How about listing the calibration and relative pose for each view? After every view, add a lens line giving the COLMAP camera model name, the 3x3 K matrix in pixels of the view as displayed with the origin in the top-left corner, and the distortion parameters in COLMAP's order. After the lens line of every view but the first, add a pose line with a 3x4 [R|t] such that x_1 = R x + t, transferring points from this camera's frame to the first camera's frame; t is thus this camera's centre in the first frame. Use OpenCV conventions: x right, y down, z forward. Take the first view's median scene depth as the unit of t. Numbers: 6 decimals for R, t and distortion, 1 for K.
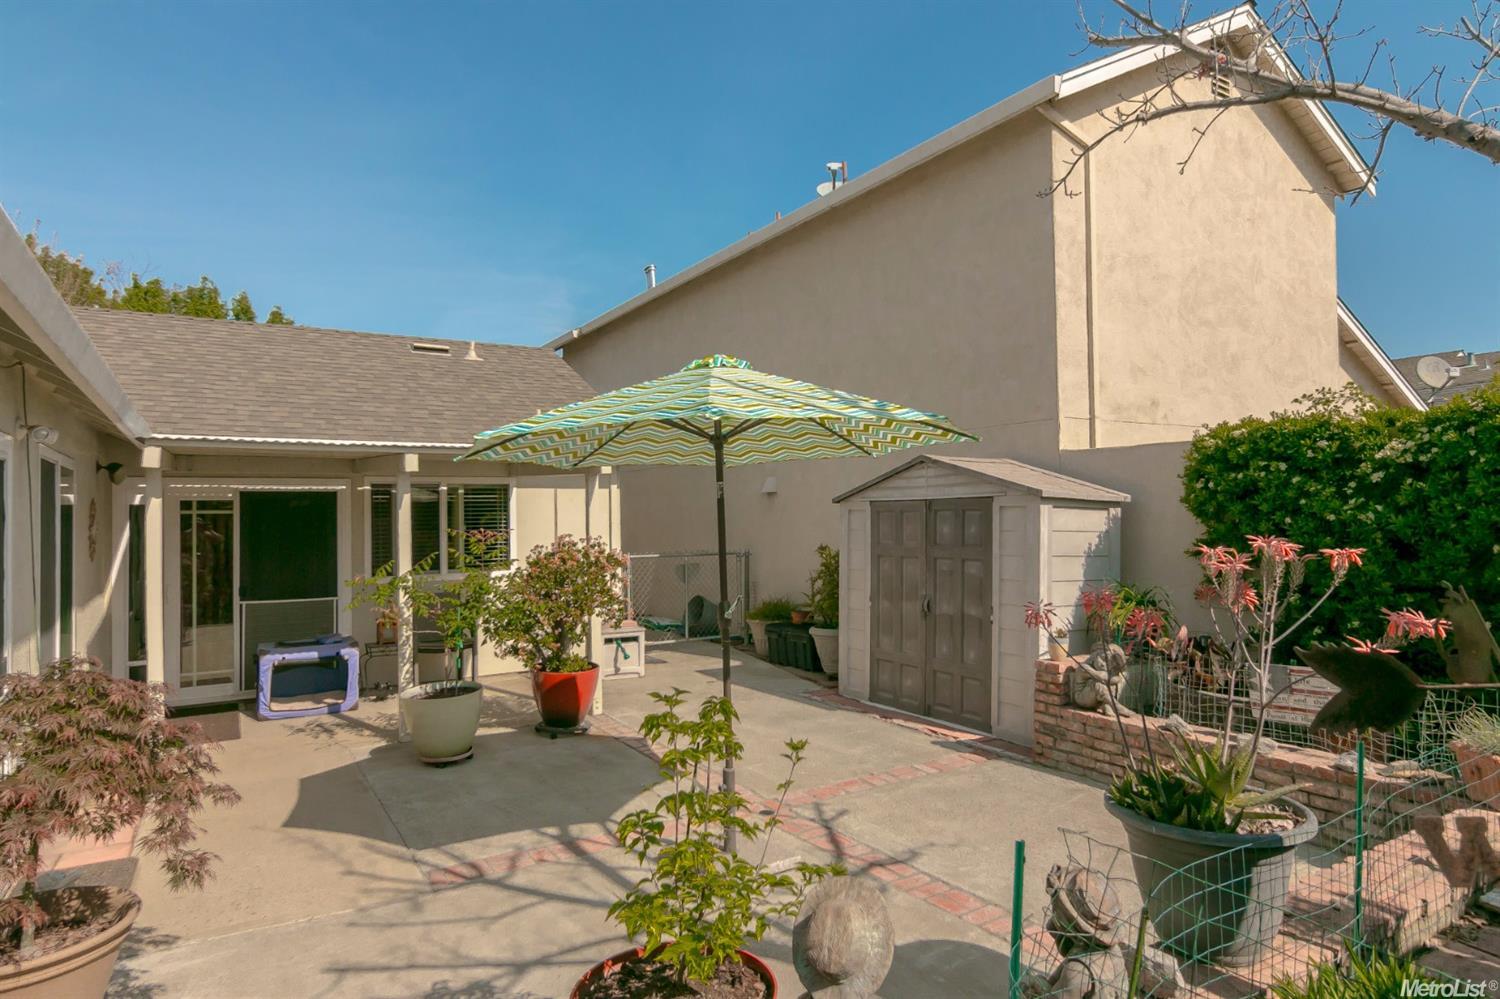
lens RADIAL K [[861.7, 0, 750.0], [0, 861.7, 499.5], [0, 0, 1]] dist [0.000751, 0.000040]
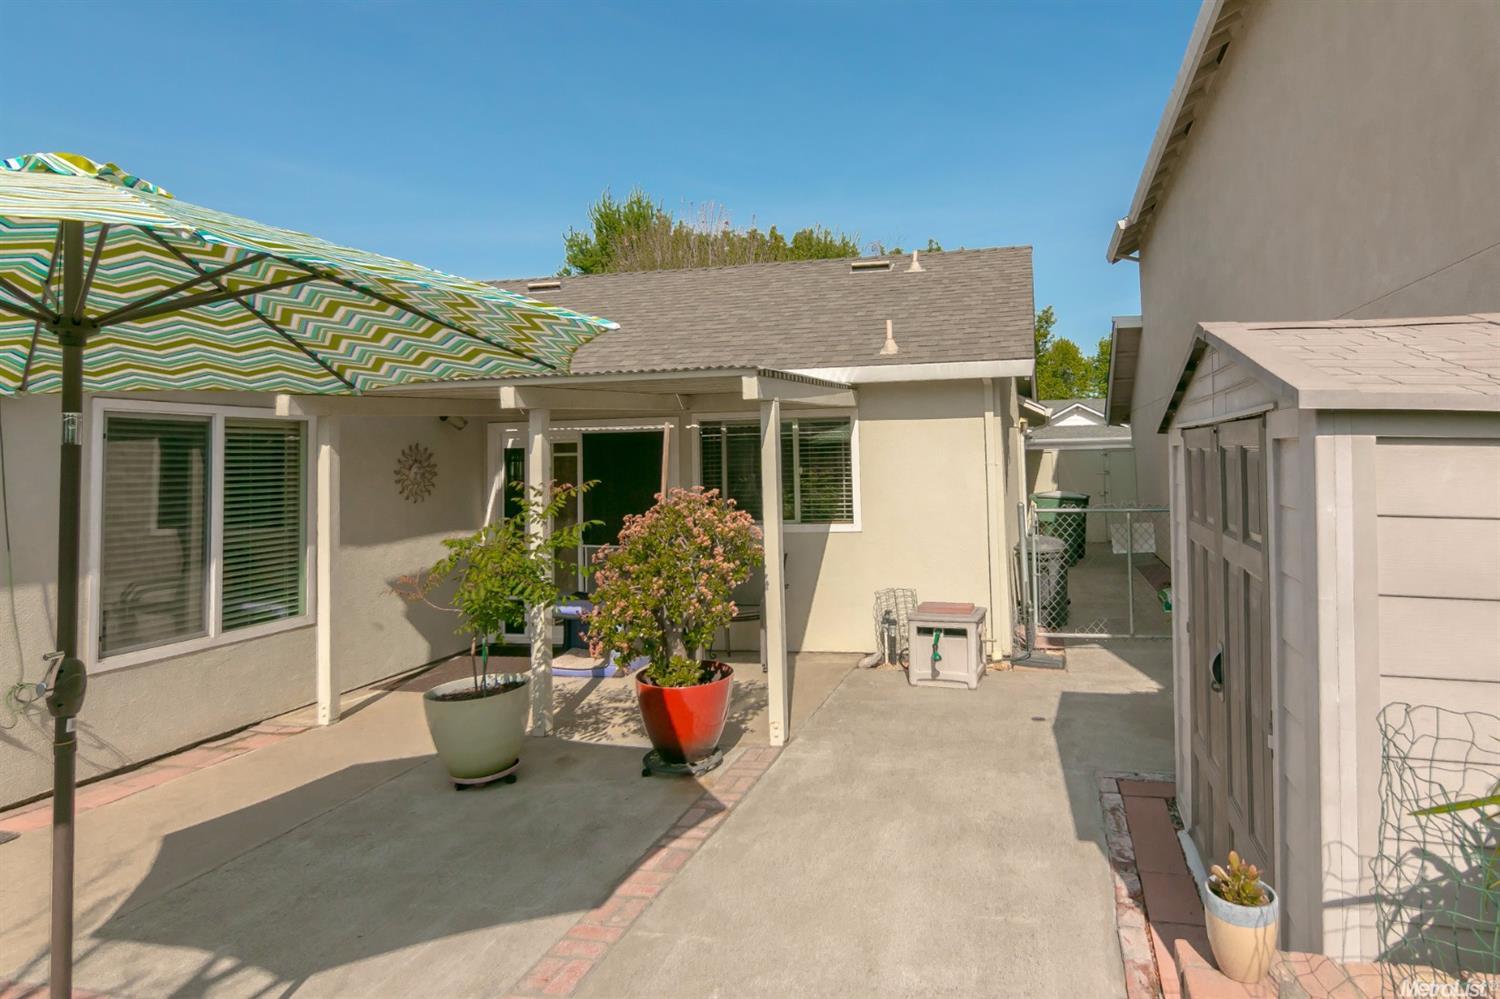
lens RADIAL K [[894.5, 0, 750.5], [0, 894.5, 406.9], [0, 0, 1]] dist [0.000151, -0.000089]
pose [[0.734793, -0.041446, -0.677024, 0.253384], [0.023835, 0.999093, -0.035293, 0.001020], [0.677873, 0.009796, 0.735114, 0.372996]]
